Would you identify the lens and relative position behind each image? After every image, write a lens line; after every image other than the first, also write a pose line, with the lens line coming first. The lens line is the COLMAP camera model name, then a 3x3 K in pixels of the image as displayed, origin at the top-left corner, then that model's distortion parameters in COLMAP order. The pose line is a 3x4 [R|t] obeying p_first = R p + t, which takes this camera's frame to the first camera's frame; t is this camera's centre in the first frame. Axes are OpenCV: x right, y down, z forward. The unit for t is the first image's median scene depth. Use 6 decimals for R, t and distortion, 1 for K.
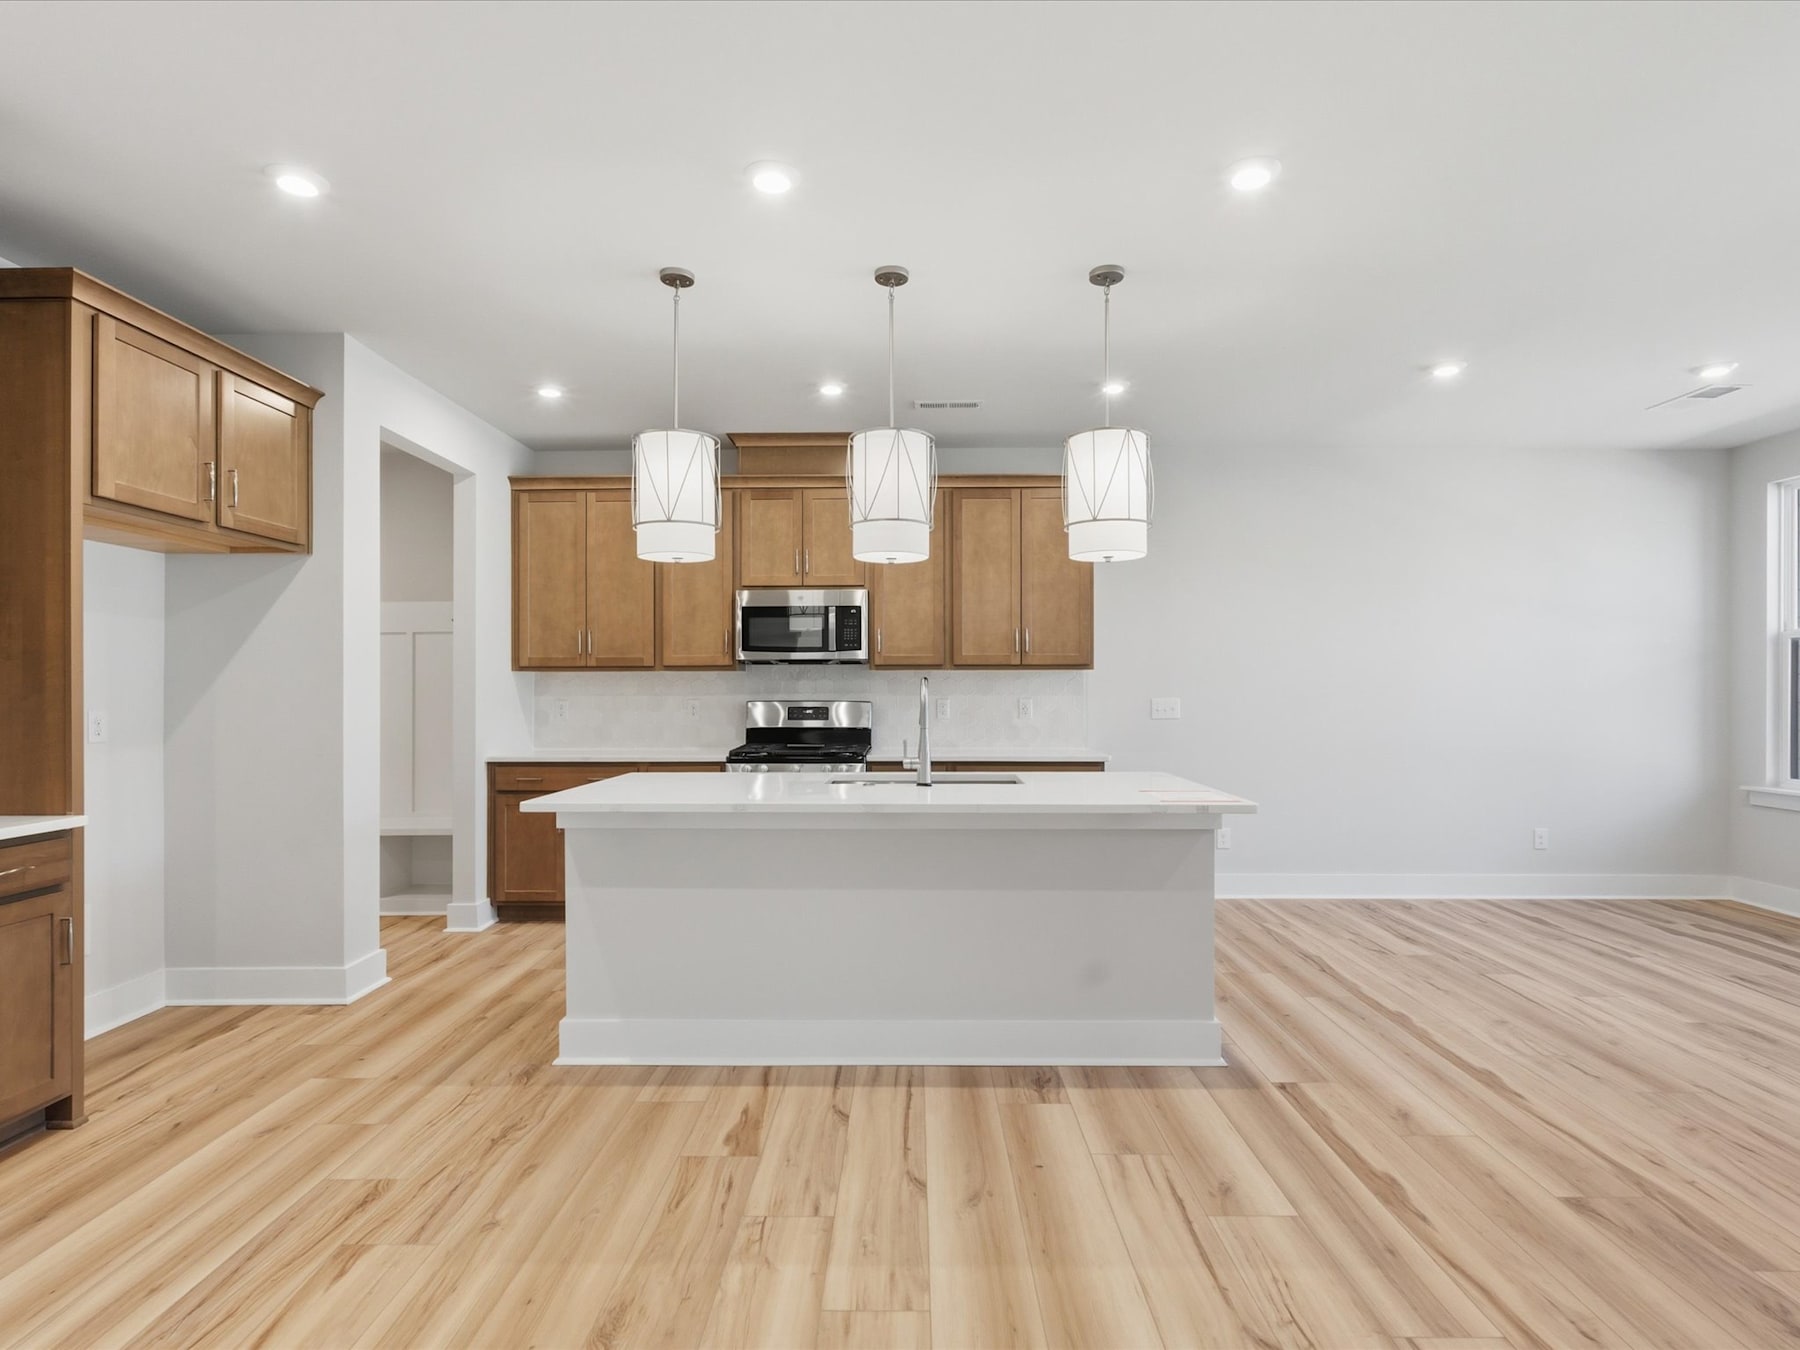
lens RADIAL K [[910.3, 0, 900.0], [0, 910.3, 675.0], [0, 0, 1]] dist [-0.002293, -0.000580]
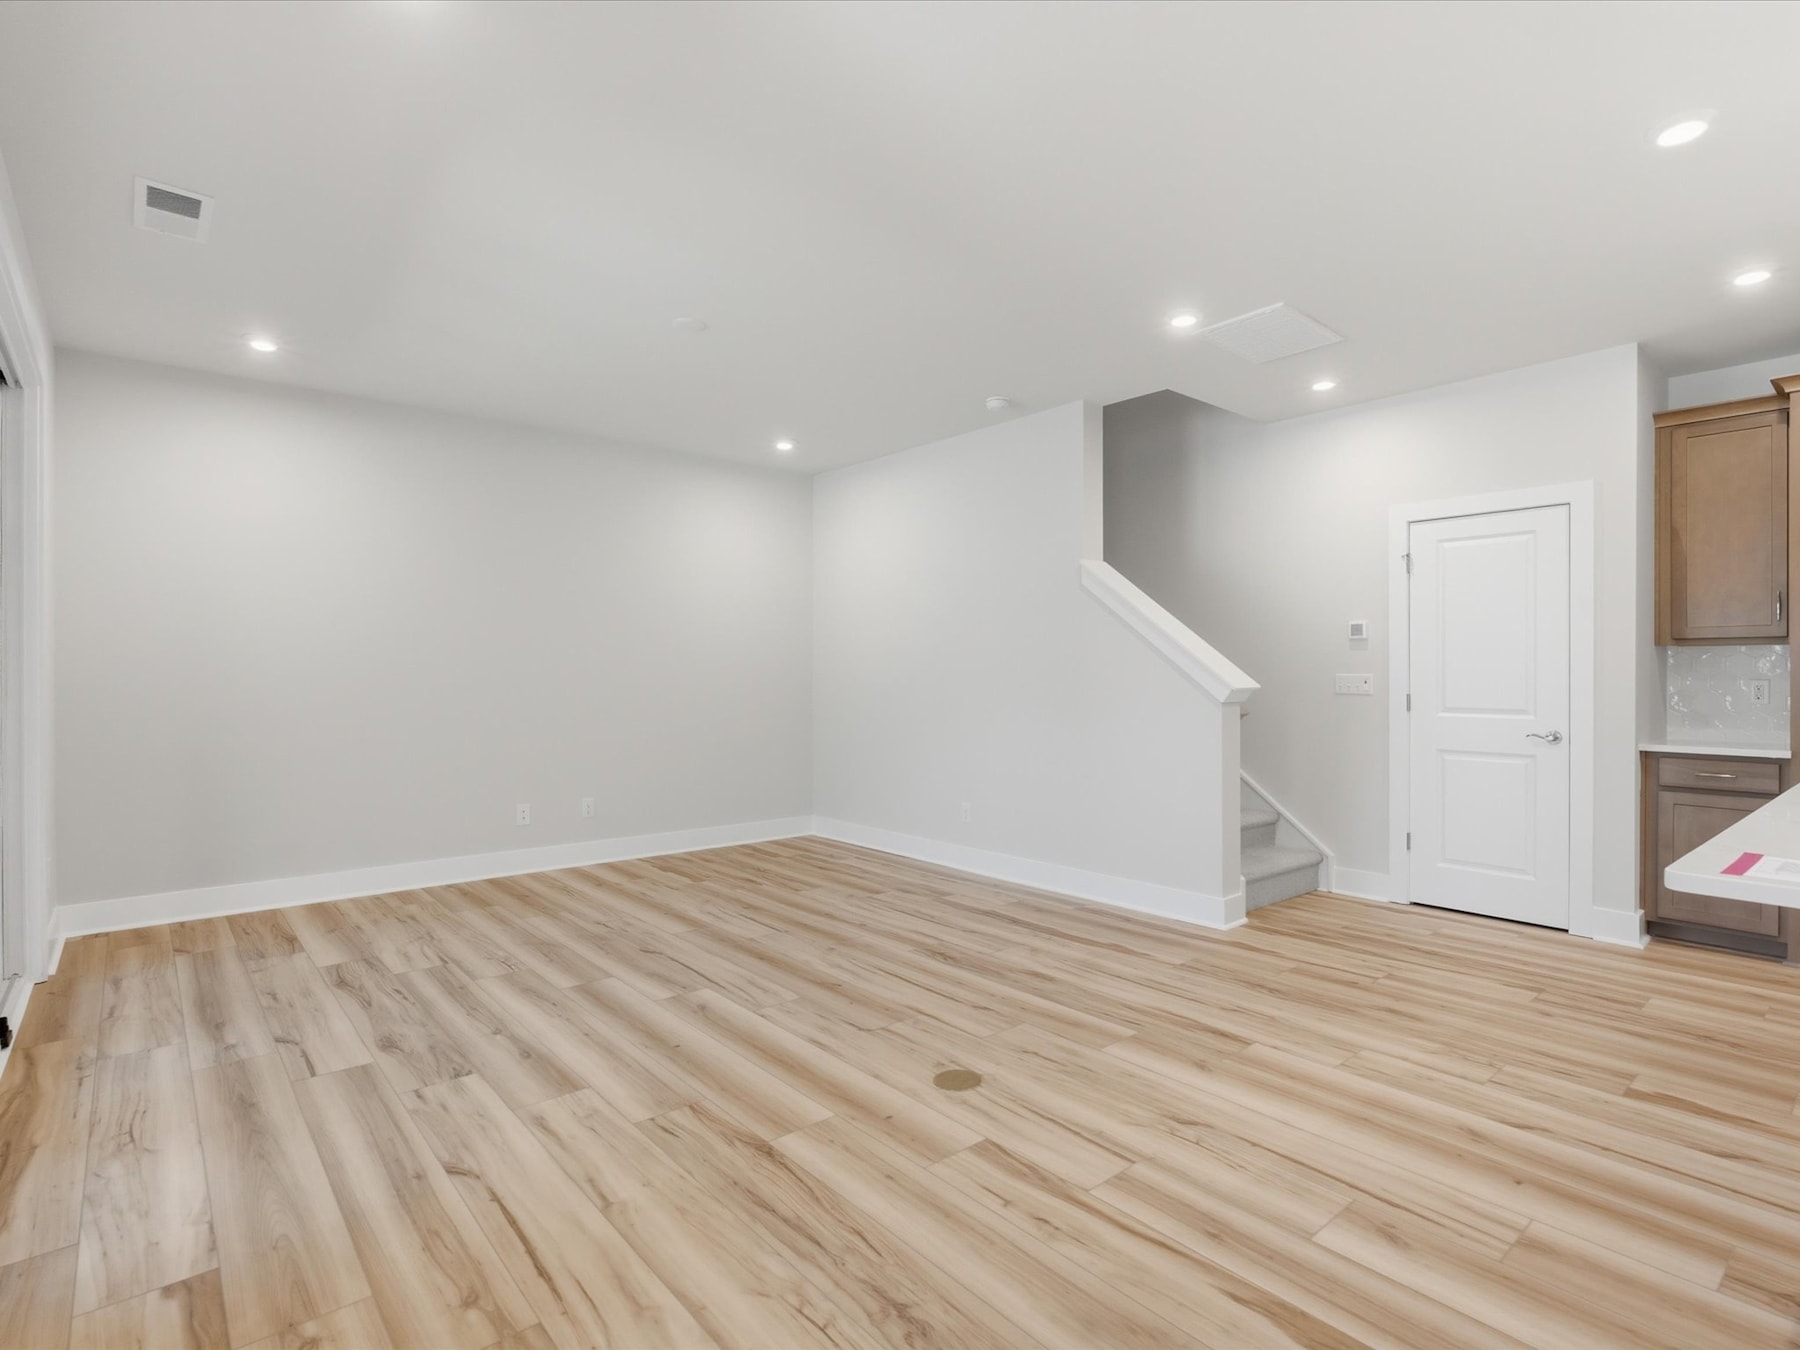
lens RADIAL K [[910.3, 0, 900.0], [0, 910.3, 675.0], [0, 0, 1]] dist [-0.002293, -0.000580]
pose [[-0.751691, -0.001186, -0.659514, 1.305135], [0.005467, 0.999953, -0.008030, 0.049314], [0.659493, -0.009642, -0.751649, 1.386887]]
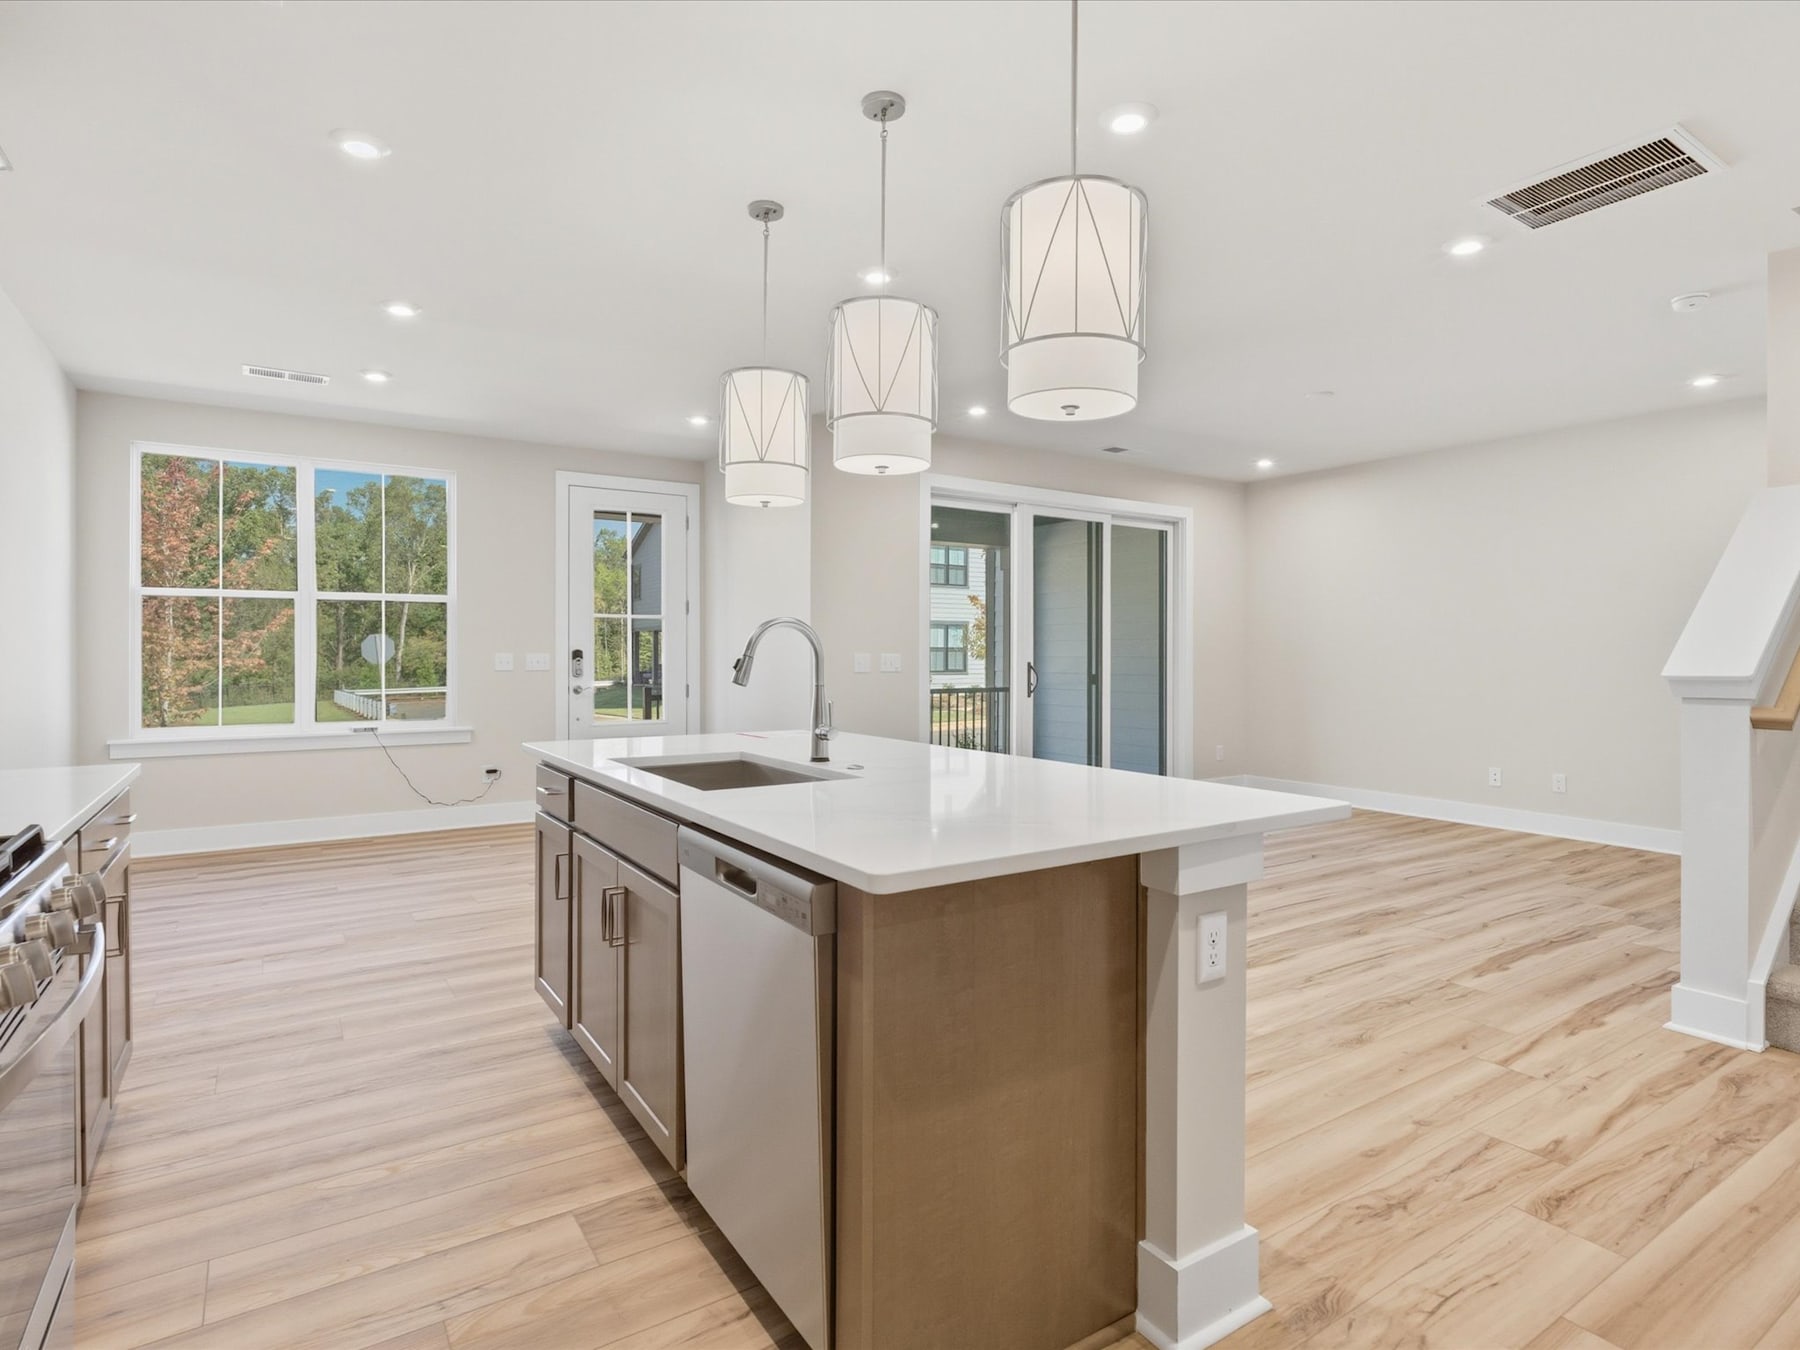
lens RADIAL K [[958.8, 0, 900.0], [0, 958.8, 675.0], [0, 0, 1]] dist [-0.003256, 0.000188]
pose [[-0.554552, -0.018557, 0.831942, -1.024837], [-0.009247, 0.999827, 0.016138, 0.046793], [-0.832098, 0.001257, -0.554627, 2.107221]]
